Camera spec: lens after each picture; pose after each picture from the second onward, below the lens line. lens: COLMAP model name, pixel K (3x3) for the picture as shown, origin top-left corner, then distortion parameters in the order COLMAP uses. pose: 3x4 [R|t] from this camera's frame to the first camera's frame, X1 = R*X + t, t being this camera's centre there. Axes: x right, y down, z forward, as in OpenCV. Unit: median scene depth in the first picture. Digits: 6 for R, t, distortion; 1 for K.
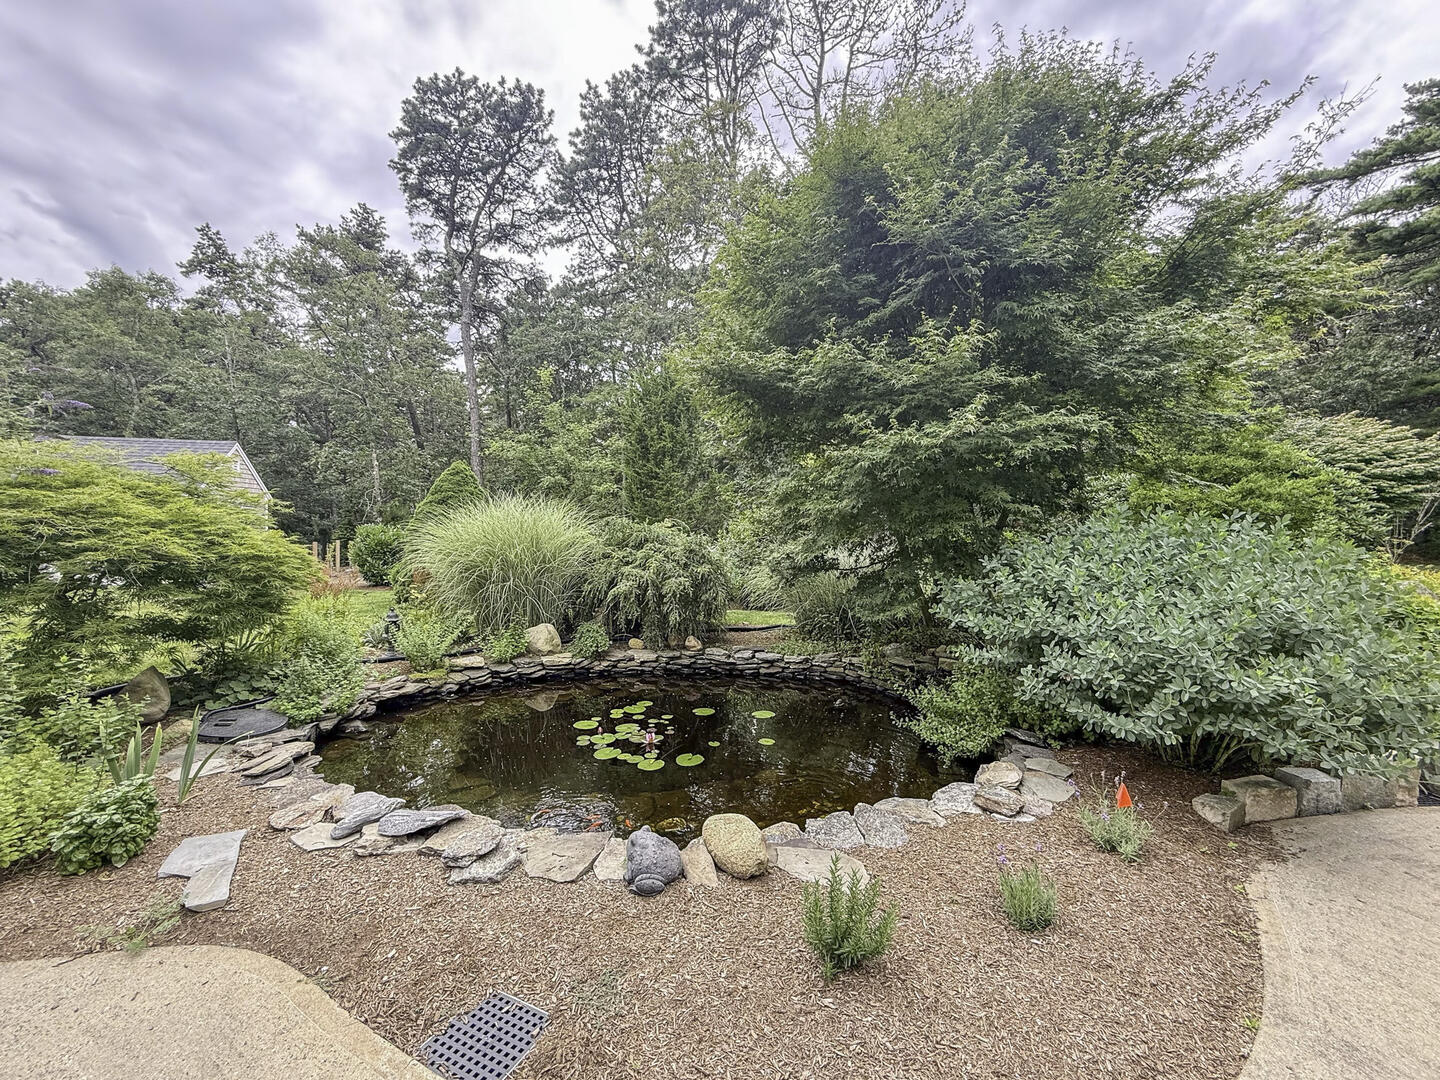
lens RADIAL K [[582.4, 0, 714.9], [0, 582.4, 541.5], [0, 0, 1]] dist [0.000449, -0.000177]
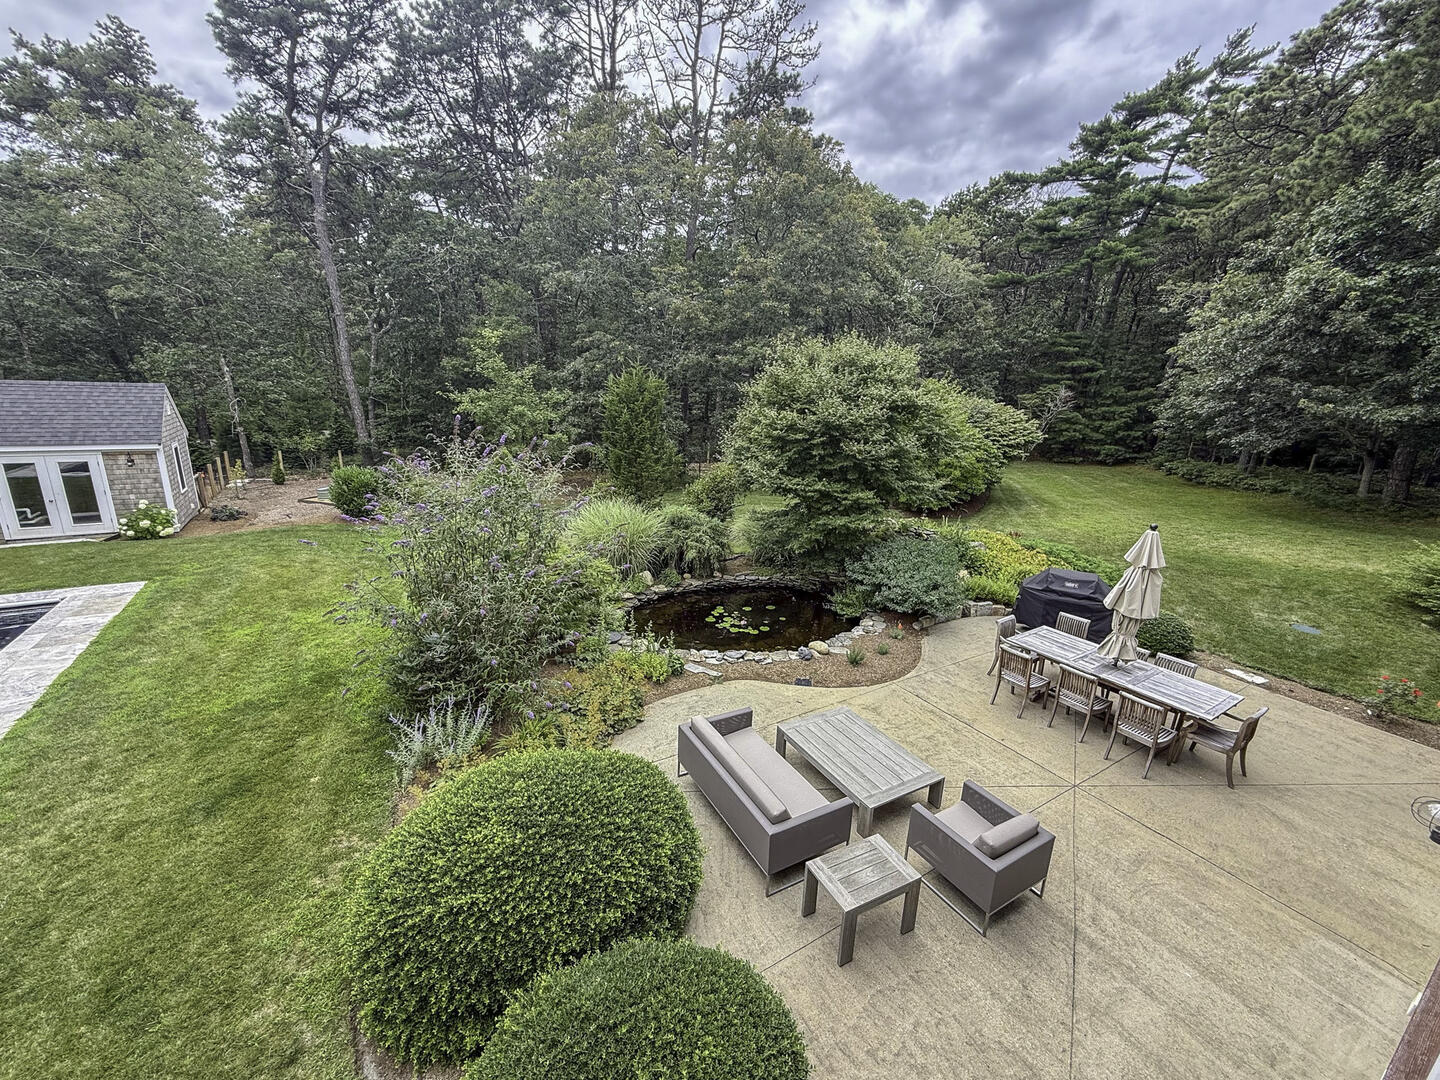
lens RADIAL K [[586.4, 0, 721.2], [0, 586.4, 540.4], [0, 0, 1]] dist [-0.001513, 0.000017]
pose [[0.936269, -0.067730, 0.344691, -0.673810], [-0.017670, 0.970914, 0.238777, -0.402741], [-0.350838, -0.229651, 0.907840, -0.789044]]
